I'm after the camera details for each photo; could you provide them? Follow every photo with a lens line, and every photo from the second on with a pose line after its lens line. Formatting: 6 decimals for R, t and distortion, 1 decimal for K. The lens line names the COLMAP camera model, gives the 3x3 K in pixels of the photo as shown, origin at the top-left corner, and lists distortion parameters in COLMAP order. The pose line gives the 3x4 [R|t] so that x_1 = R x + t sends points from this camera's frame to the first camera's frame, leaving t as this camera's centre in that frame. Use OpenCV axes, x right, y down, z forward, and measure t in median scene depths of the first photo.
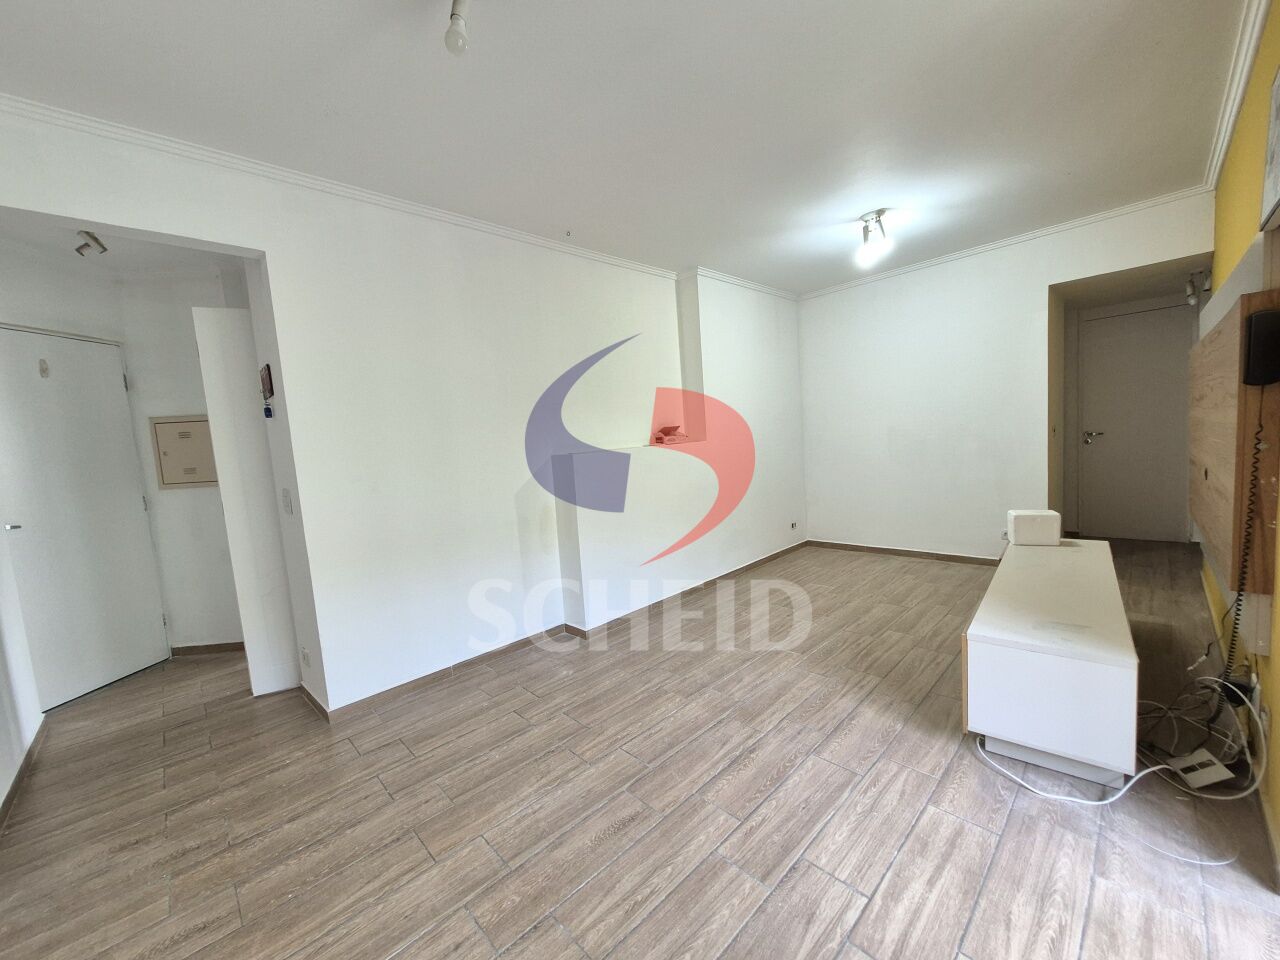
lens RADIAL K [[500.5, 0, 647.8], [0, 500.5, 483.2], [0, 0, 1]] dist [0.004619, -0.002967]
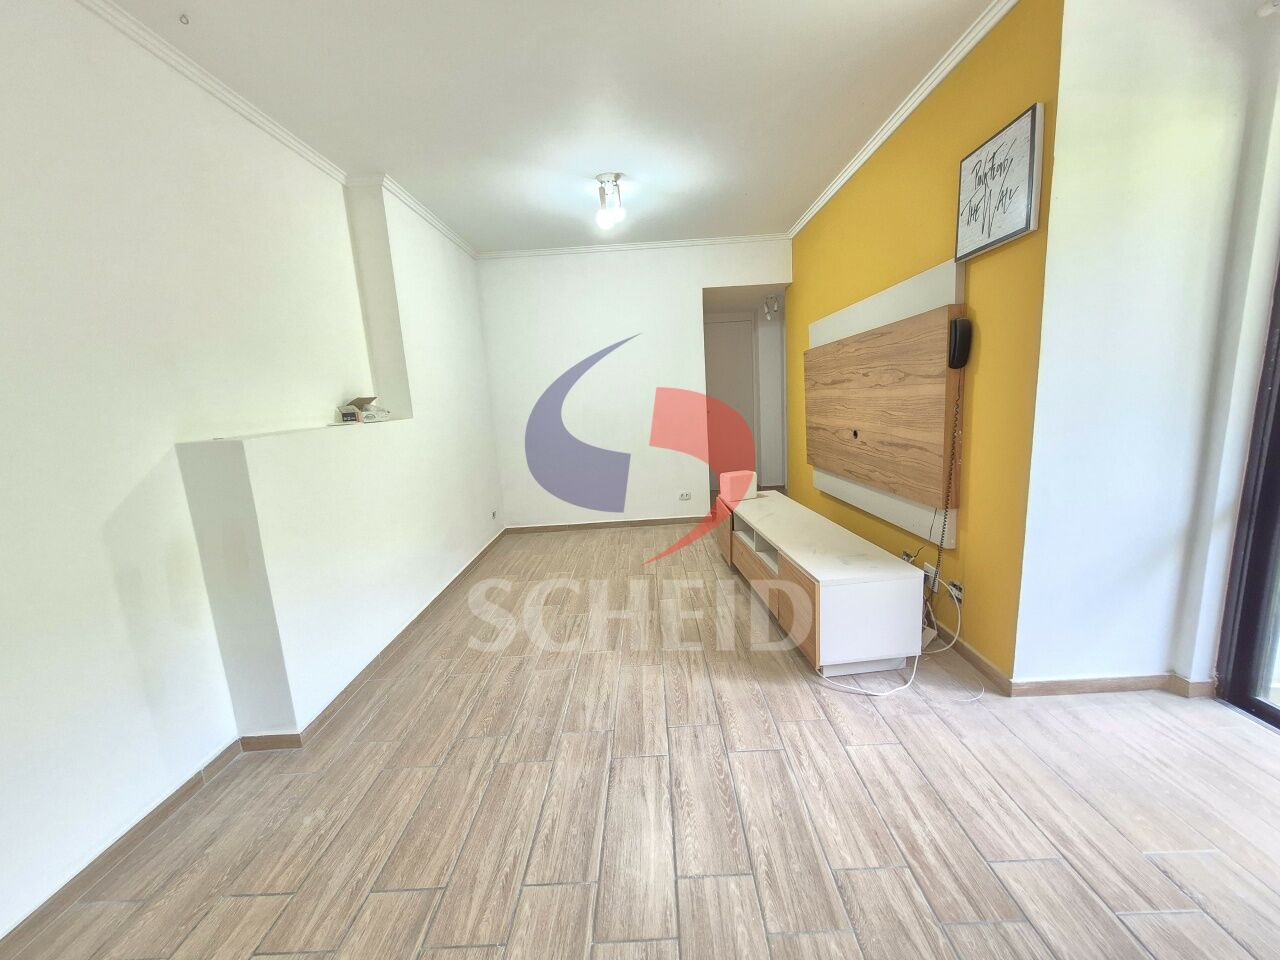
lens RADIAL K [[500.5, 0, 647.8], [0, 500.5, 483.2], [0, 0, 1]] dist [0.004619, -0.002967]
pose [[0.700045, -0.096849, 0.707501, -0.300291], [0.075607, 0.995244, 0.061428, -0.011397], [-0.710085, 0.010490, 0.704037, 0.368095]]
